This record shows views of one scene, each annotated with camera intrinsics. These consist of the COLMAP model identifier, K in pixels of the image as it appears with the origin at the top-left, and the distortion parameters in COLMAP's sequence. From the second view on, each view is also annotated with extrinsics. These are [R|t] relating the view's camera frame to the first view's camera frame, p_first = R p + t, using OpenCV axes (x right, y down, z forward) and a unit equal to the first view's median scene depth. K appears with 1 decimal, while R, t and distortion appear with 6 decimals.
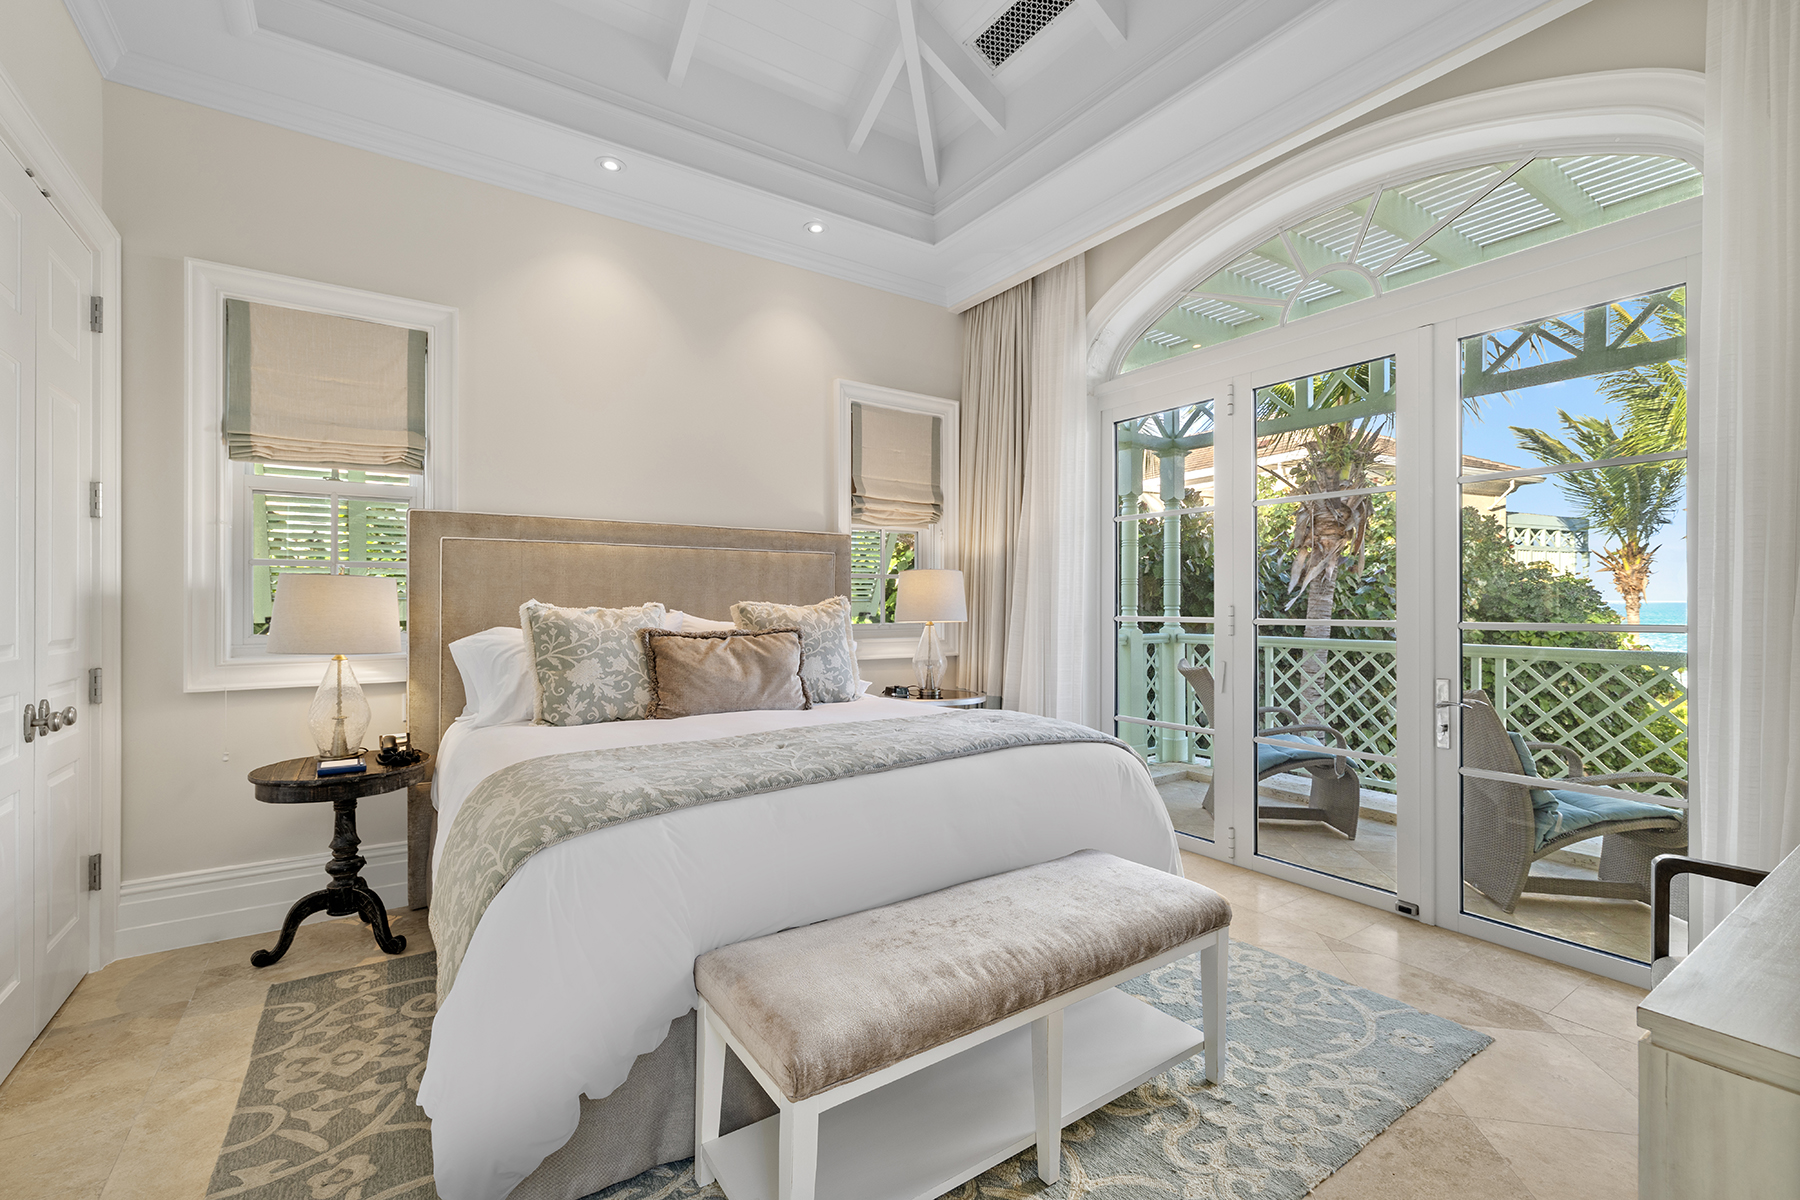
lens RADIAL K [[773.9, 0, 897.3], [0, 773.9, 601.2], [0, 0, 1]] dist [-0.001795, 0.001601]
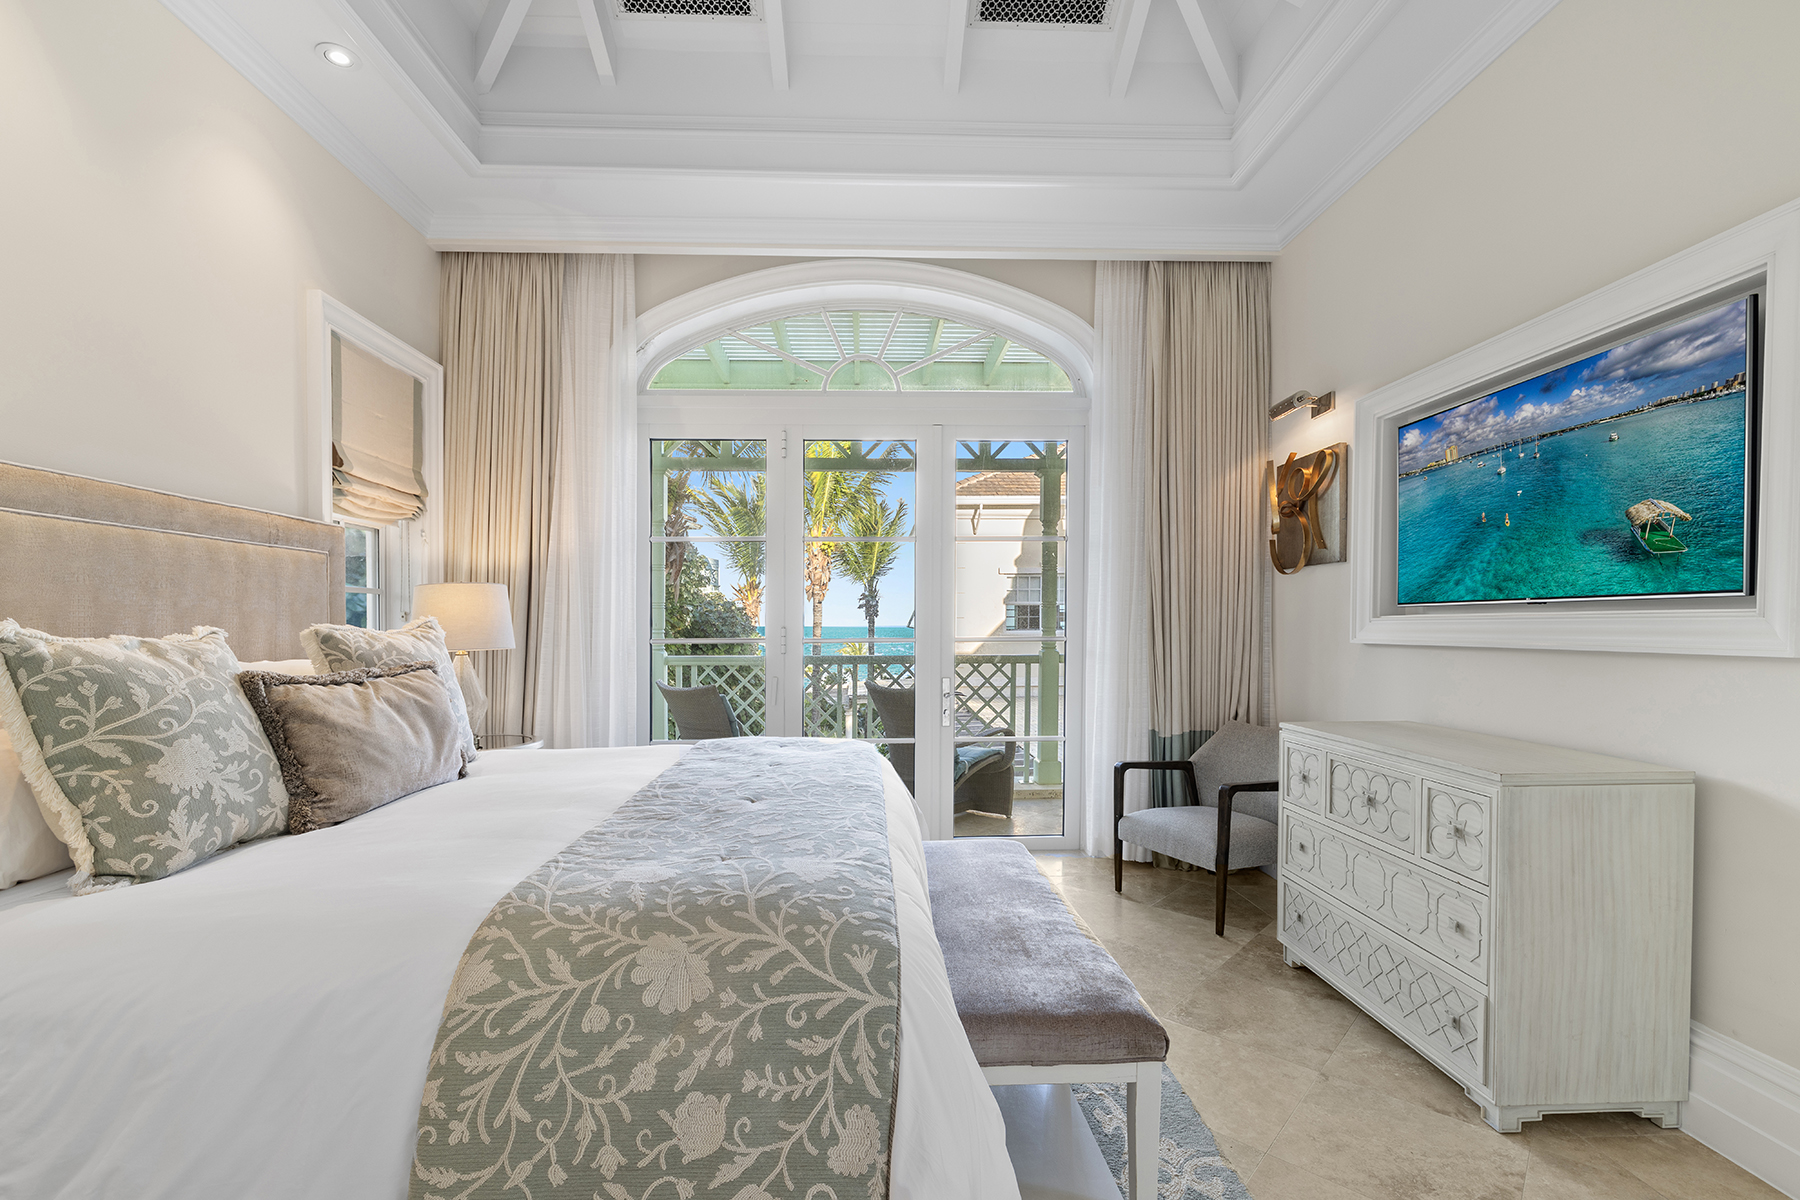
lens RADIAL K [[773.9, 0, 880.5], [0, 773.9, 649.5], [0, 0, 1]] dist [-0.001795, 0.001601]
pose [[0.540836, -0.029136, 0.840623, -0.544595], [-0.000274, 0.999394, 0.034815, -0.001164], [-0.841128, -0.019059, 0.540500, 0.316507]]
